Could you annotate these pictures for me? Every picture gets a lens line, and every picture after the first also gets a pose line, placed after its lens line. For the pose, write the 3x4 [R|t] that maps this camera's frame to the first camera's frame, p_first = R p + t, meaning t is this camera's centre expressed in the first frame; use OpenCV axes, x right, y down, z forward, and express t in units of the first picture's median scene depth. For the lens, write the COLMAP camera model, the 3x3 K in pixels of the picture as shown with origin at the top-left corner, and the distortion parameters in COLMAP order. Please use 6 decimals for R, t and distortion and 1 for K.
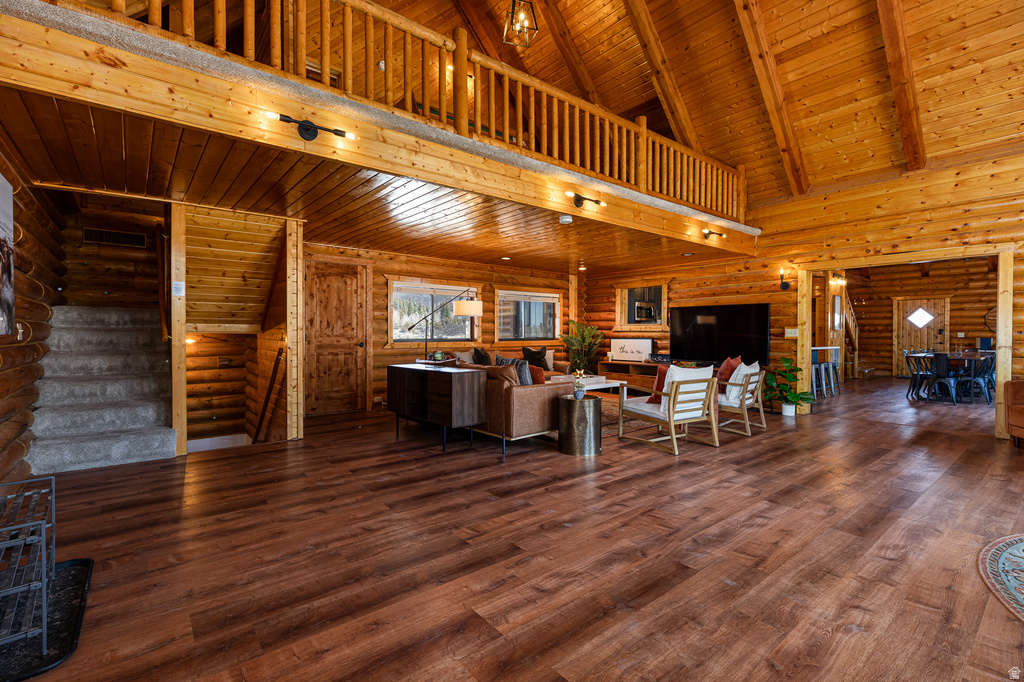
lens RADIAL K [[459.7, 0, 514.8], [0, 459.7, 332.6], [0, 0, 1]] dist [0.001178, 0.000422]
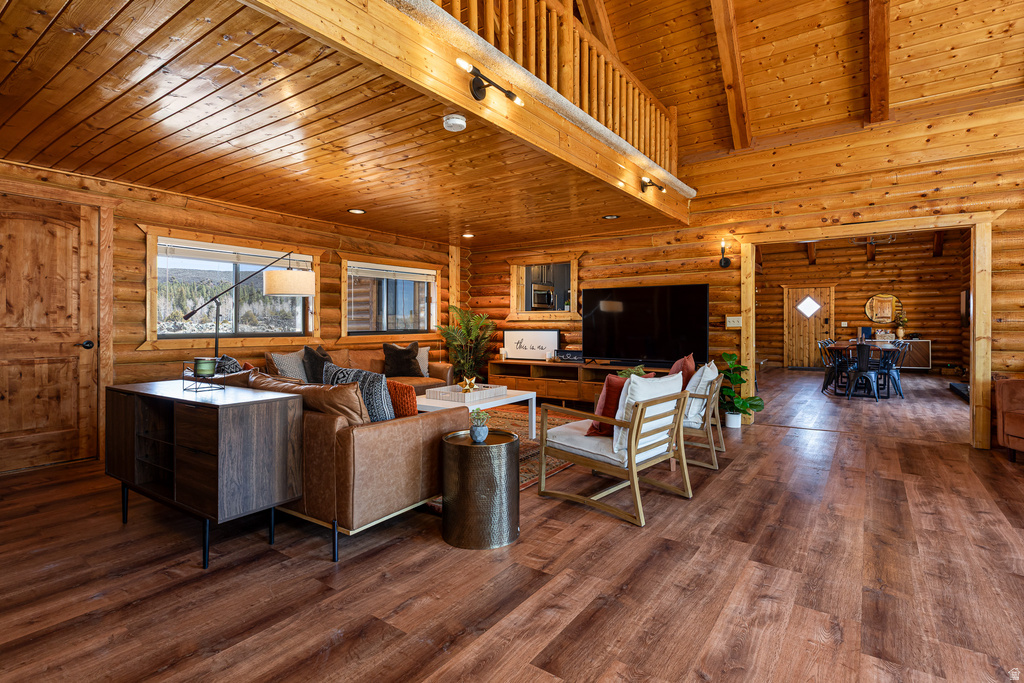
lens RADIAL K [[495.8, 0, 514.6], [0, 495.8, 324.3], [0, 0, 1]] dist [-0.004505, 0.000279]
pose [[0.966176, -0.003616, 0.257858, 0.017415], [0.003273, 0.999993, 0.001759, 0.001909], [-0.257862, -0.000855, 0.966181, 0.276684]]
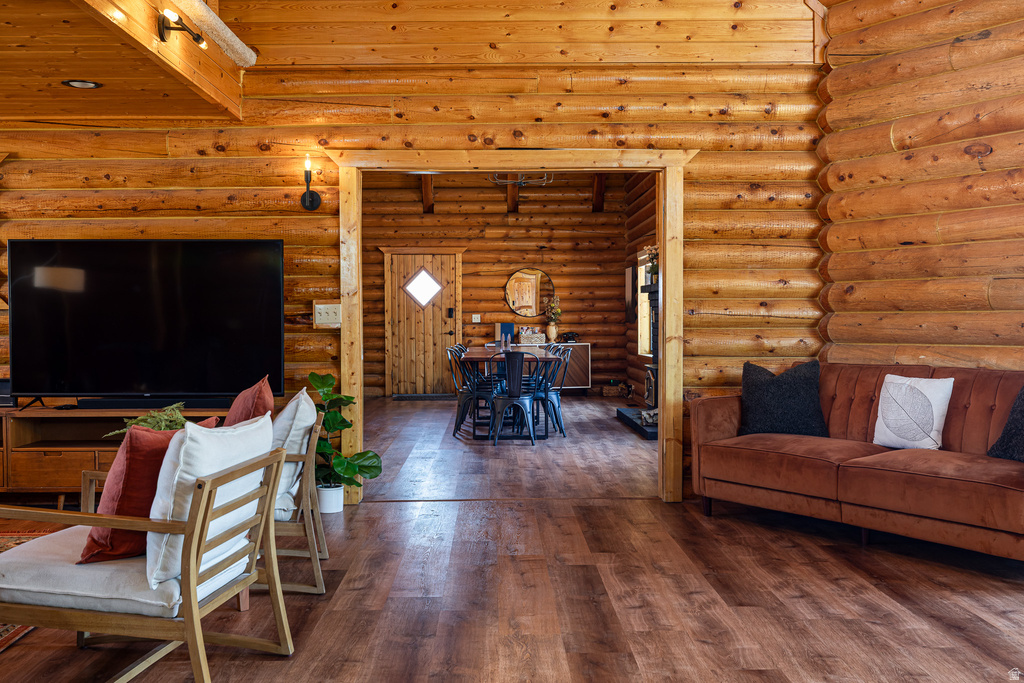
lens RADIAL K [[1019.8, 0, 493.6], [0, 1019.8, 344.2], [0, 0, 1]] dist [0.002581, -0.005449]
pose [[0.634714, -0.024468, 0.772360, -0.020524], [0.004109, 0.999591, 0.028290, 0.002280], [-0.772736, -0.014782, 0.634555, 0.296804]]
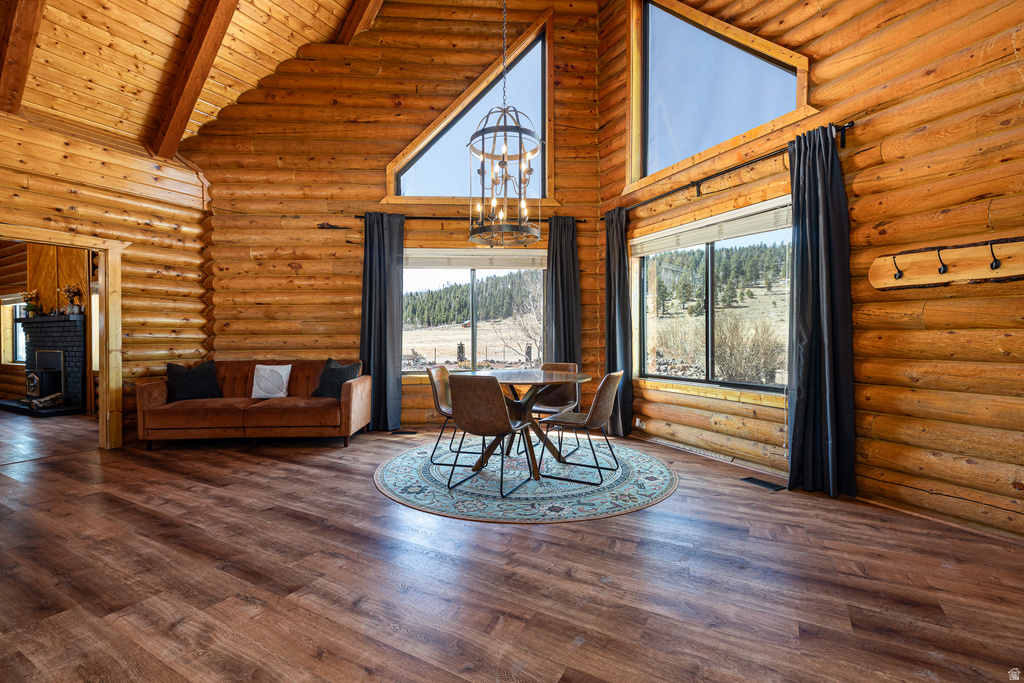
lens RADIAL K [[461.0, 0, 507.5], [0, 461.0, 335.5], [0, 0, 1]] dist [0.003539, -0.000013]
pose [[-0.350131, 0.001461, 0.936700, -0.078140], [0.004031, 0.999992, -0.000053, 0.002479], [-0.936692, 0.003757, -0.350134, 0.445322]]
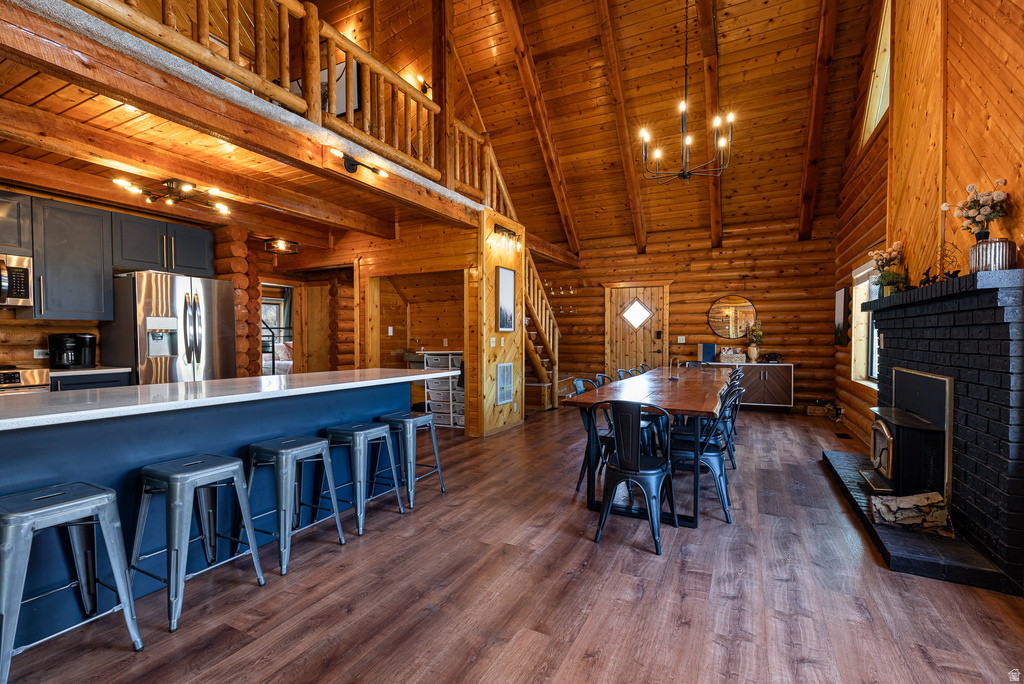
lens RADIAL K [[453.0, 0, 513.1], [0, 453.0, 347.0], [0, 0, 1]] dist [0.001177, 0.000226]
pose [[0.919842, -0.011984, 0.392105, 0.842995], [0.001337, 0.999623, 0.027413, -0.004671], [-0.392286, -0.024691, 0.919512, 0.849395]]
